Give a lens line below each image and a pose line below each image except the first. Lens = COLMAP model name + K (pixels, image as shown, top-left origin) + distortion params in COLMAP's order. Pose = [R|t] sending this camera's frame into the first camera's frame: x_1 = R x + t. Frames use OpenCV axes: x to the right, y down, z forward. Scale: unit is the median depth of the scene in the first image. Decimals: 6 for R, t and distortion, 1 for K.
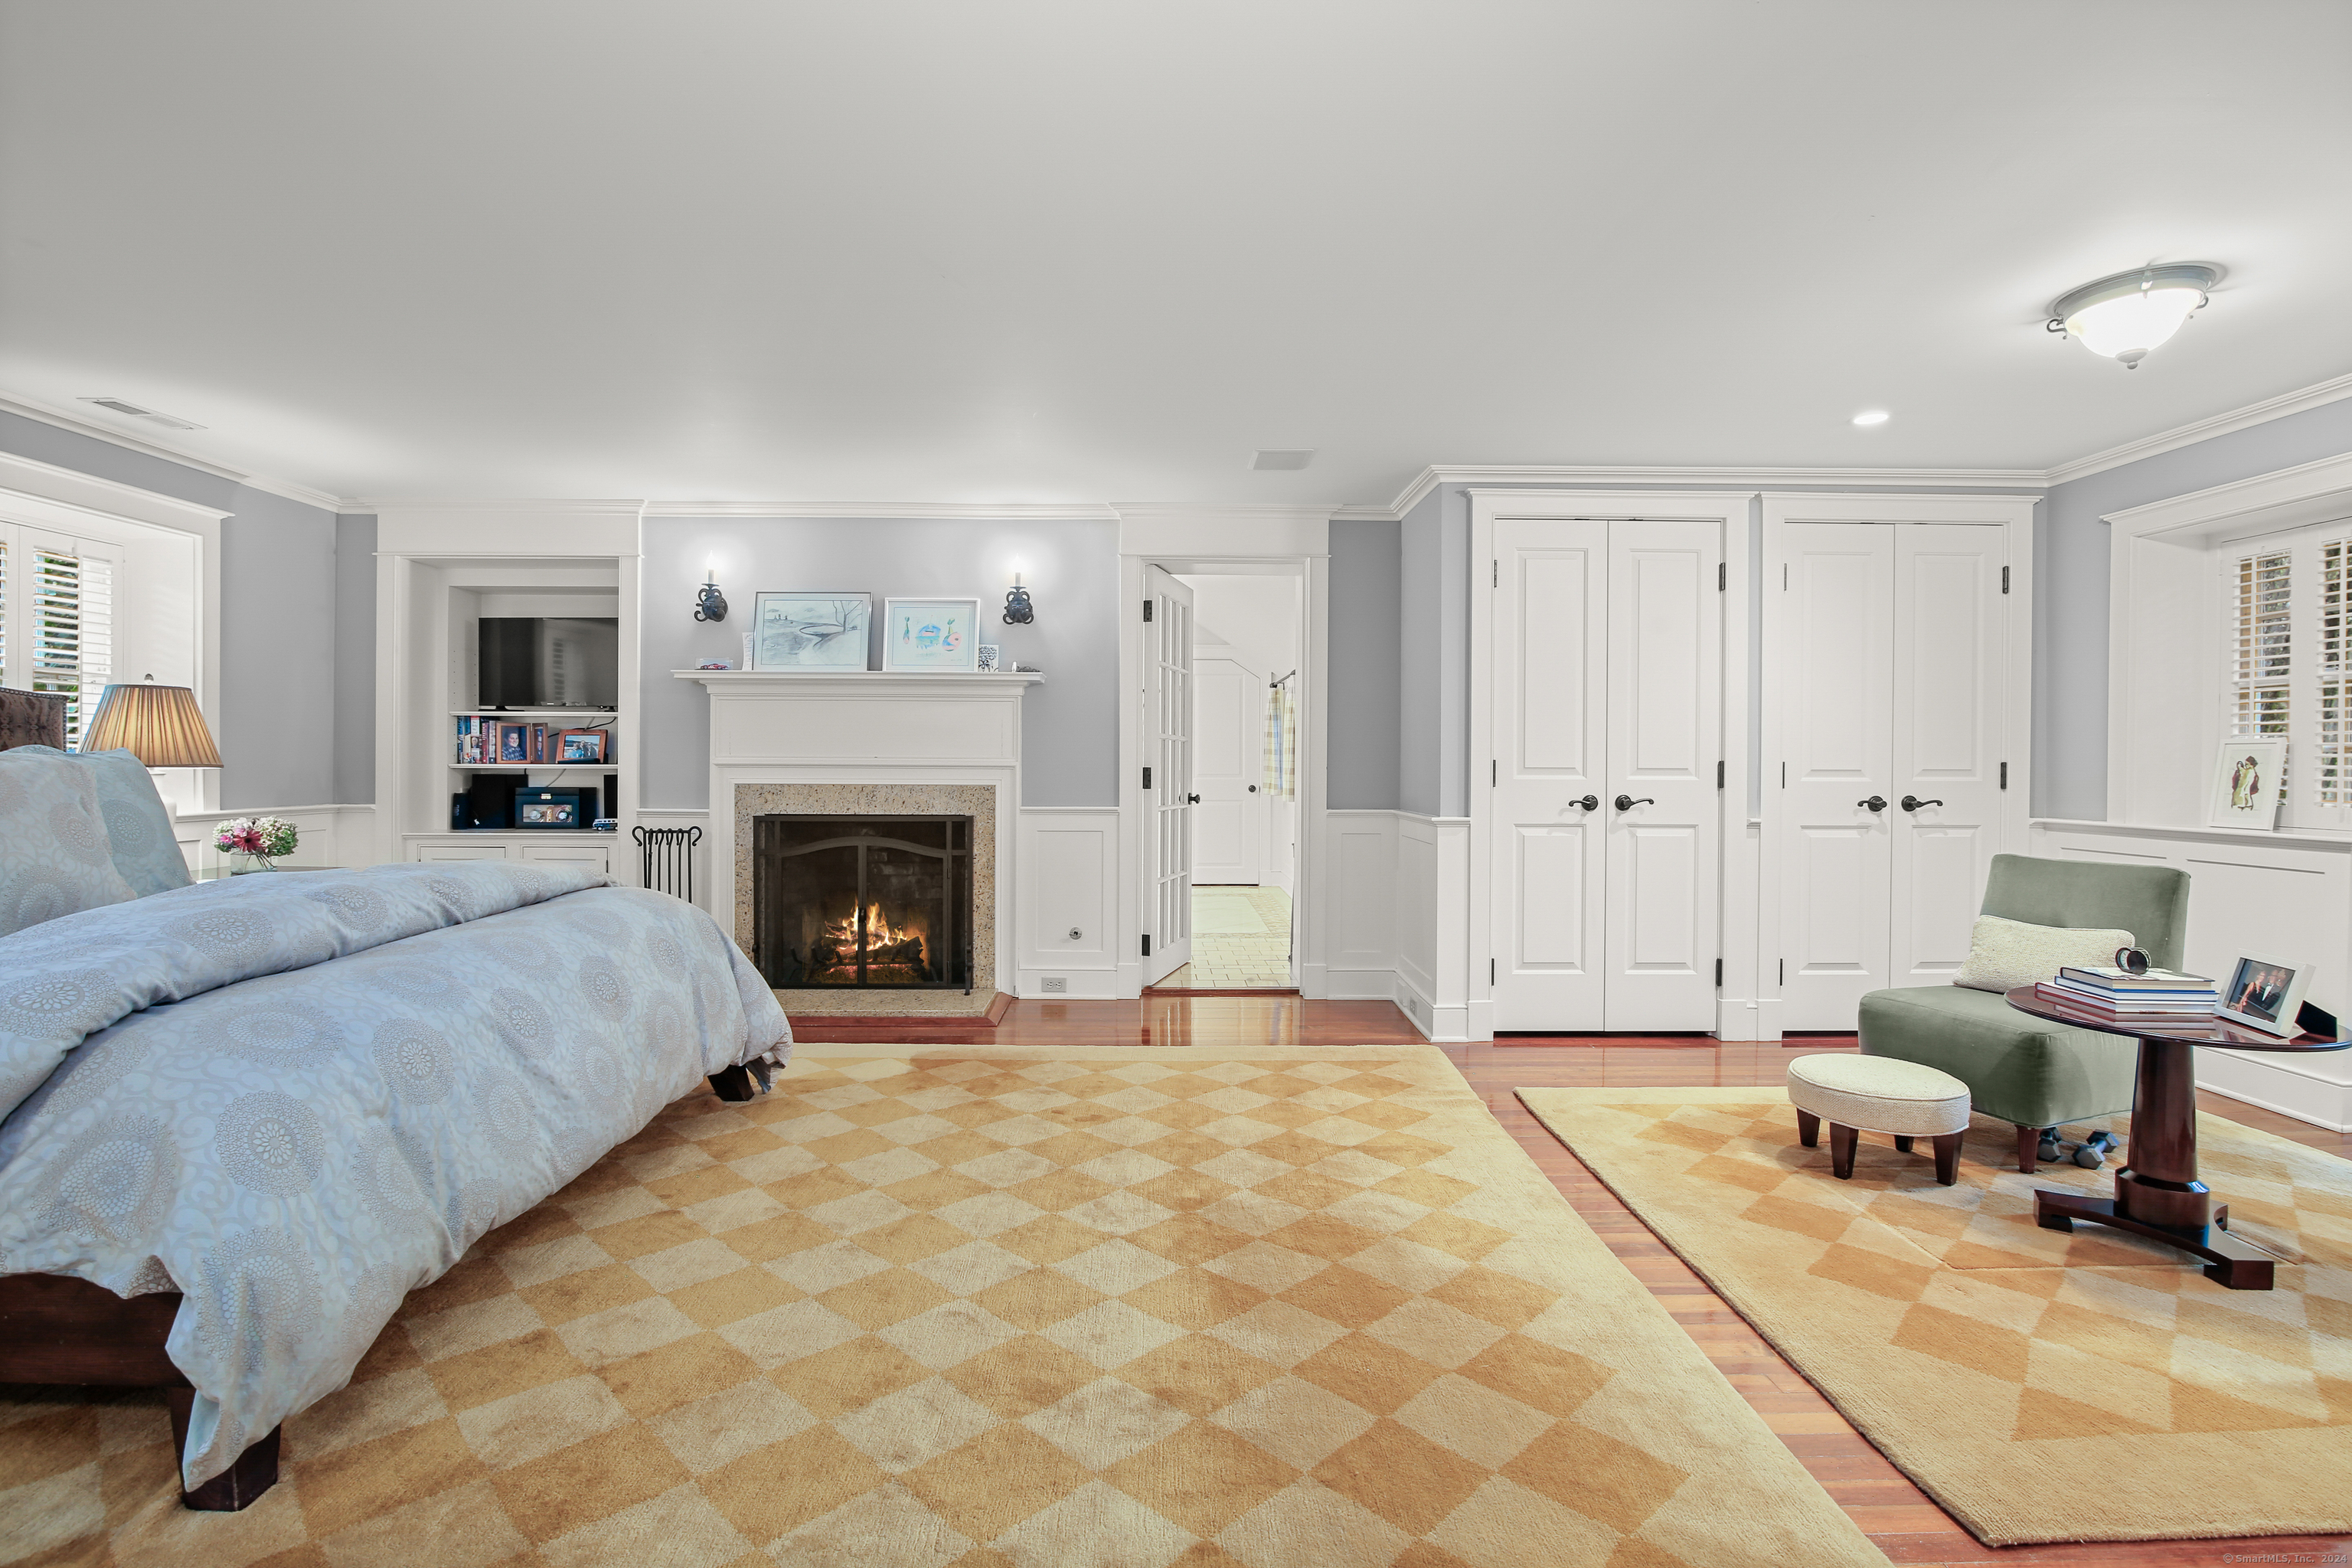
lens RADIAL K [[1047.4, 0, 1104.2], [0, 1047.4, 780.6], [0, 0, 1]] dist [-0.015939, 0.000059]
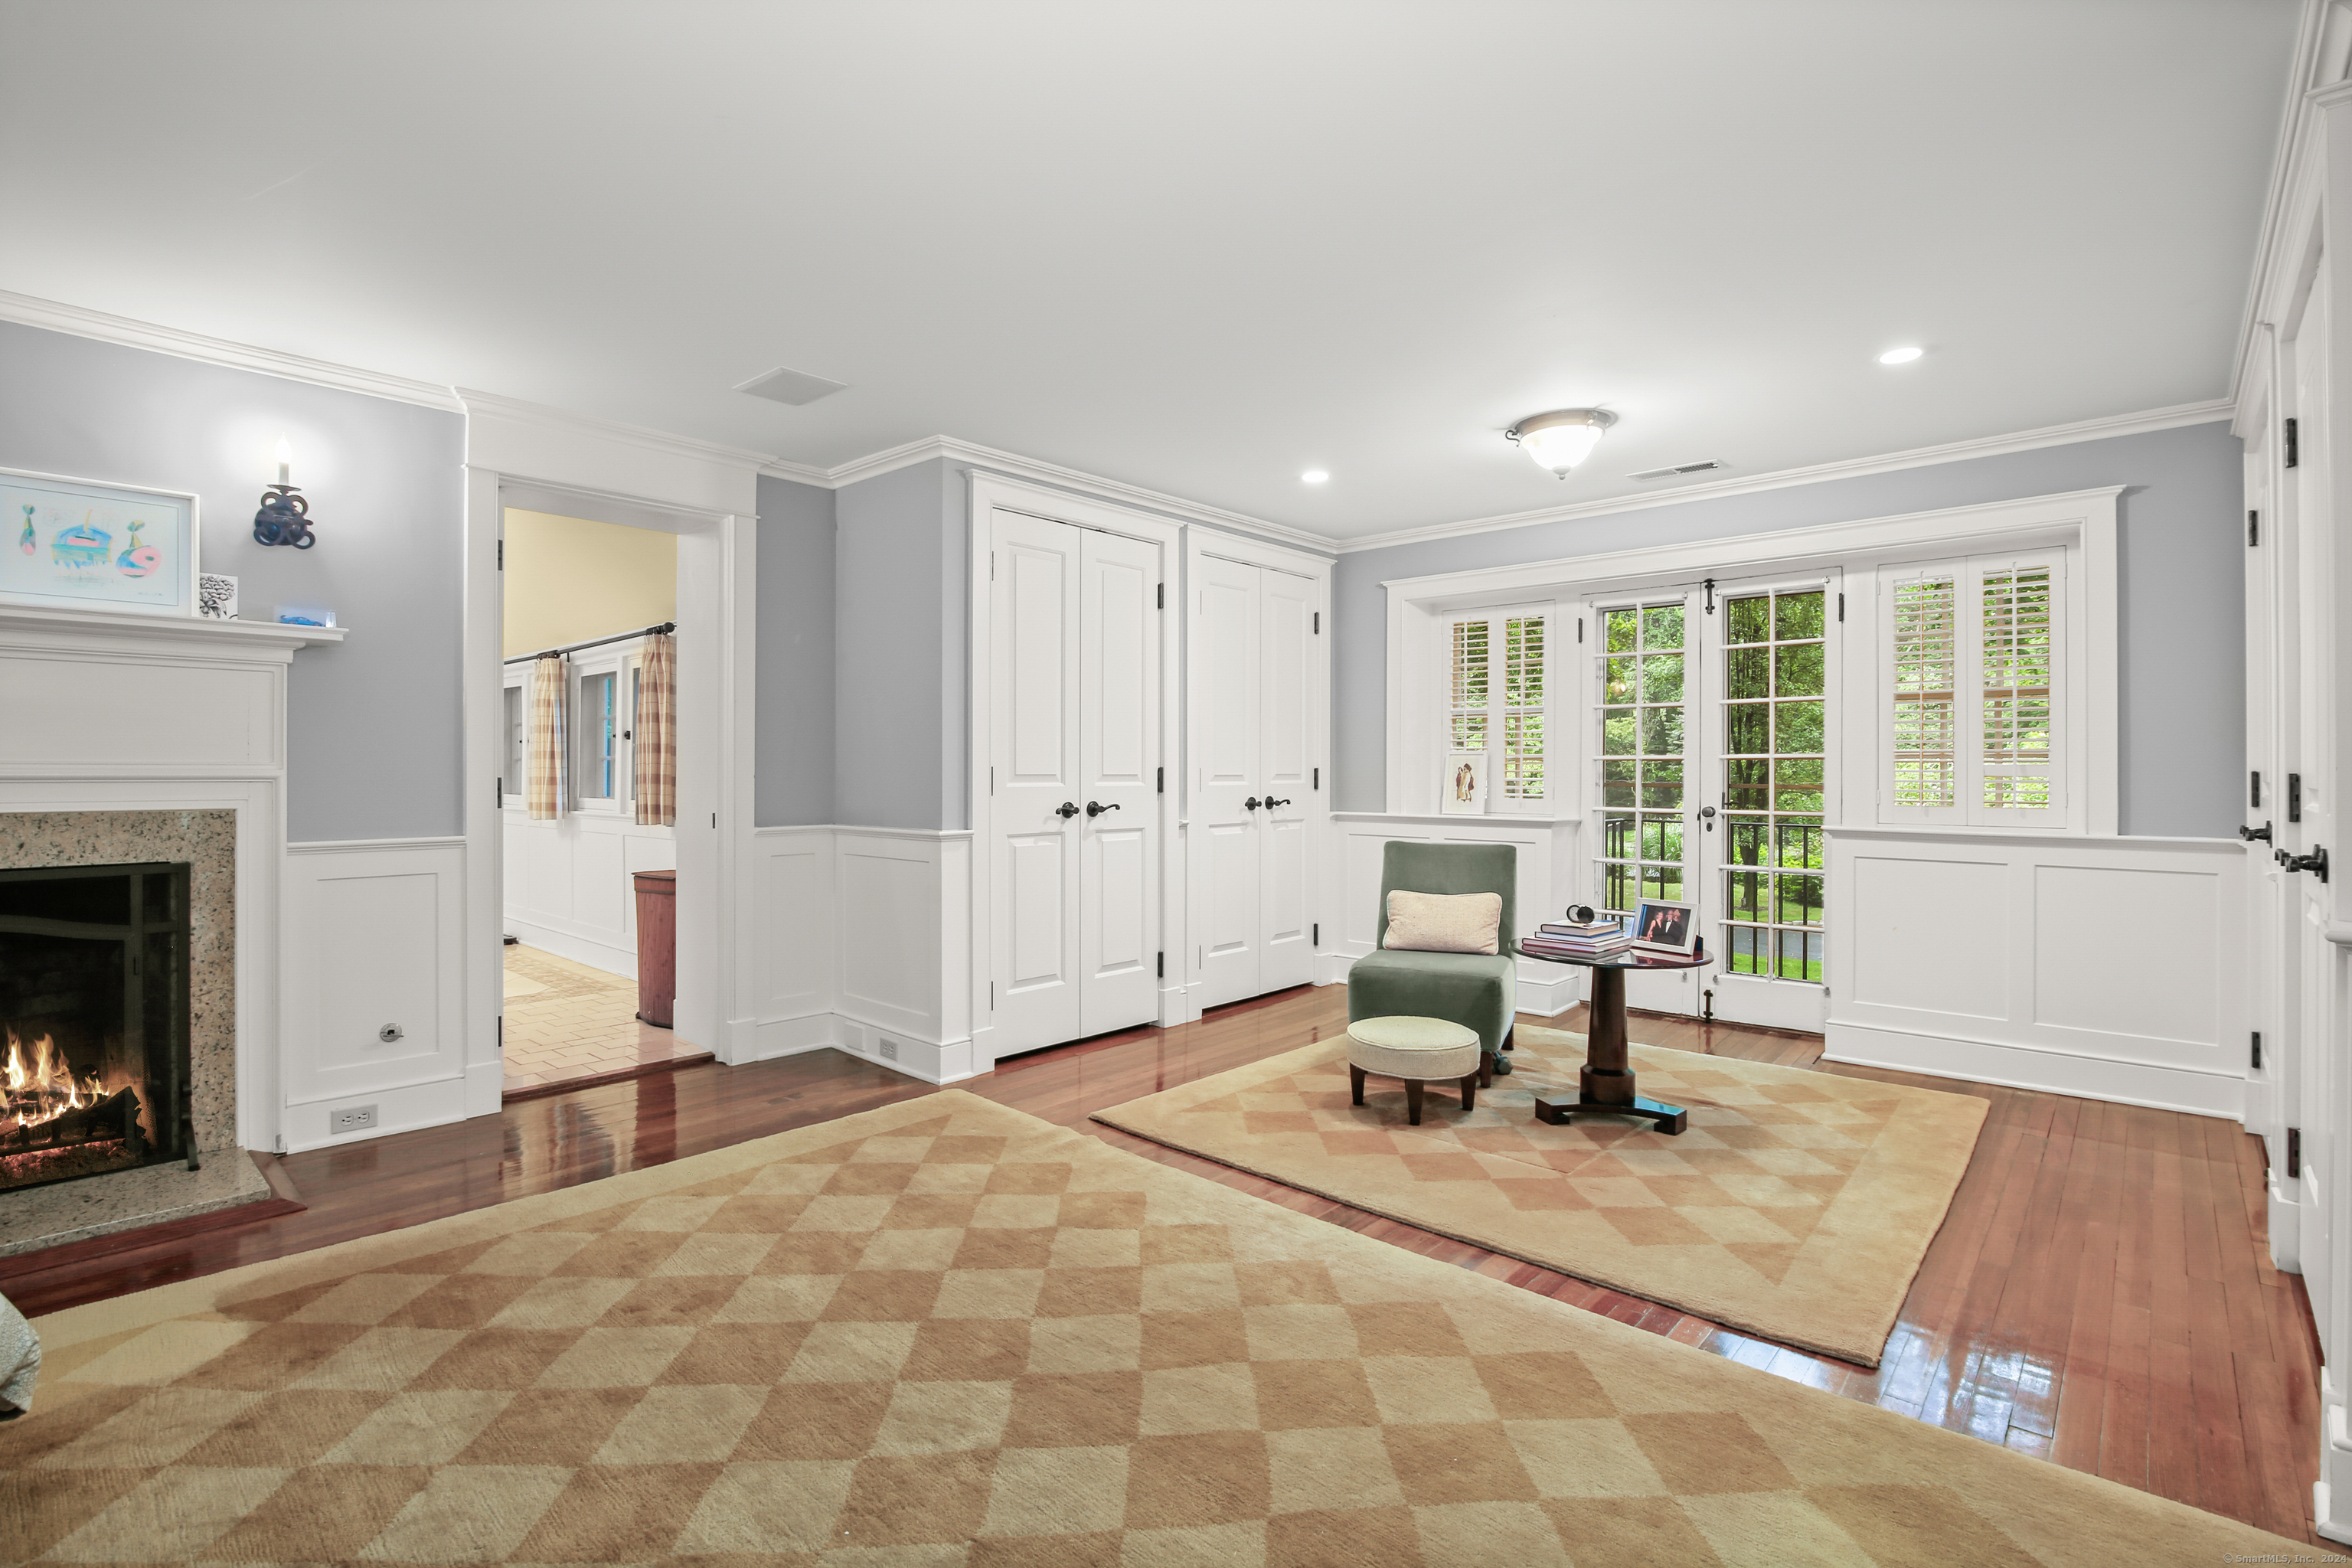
lens RADIAL K [[1105.5, 0, 1171.5], [0, 1105.5, 777.7], [0, 0, 1]] dist [-0.017944, 0.000127]
pose [[0.681119, -0.008068, 0.732129, -0.235203], [0.014398, 0.999894, -0.002376, -0.005369], [-0.732031, 0.012160, 0.681162, 0.215345]]
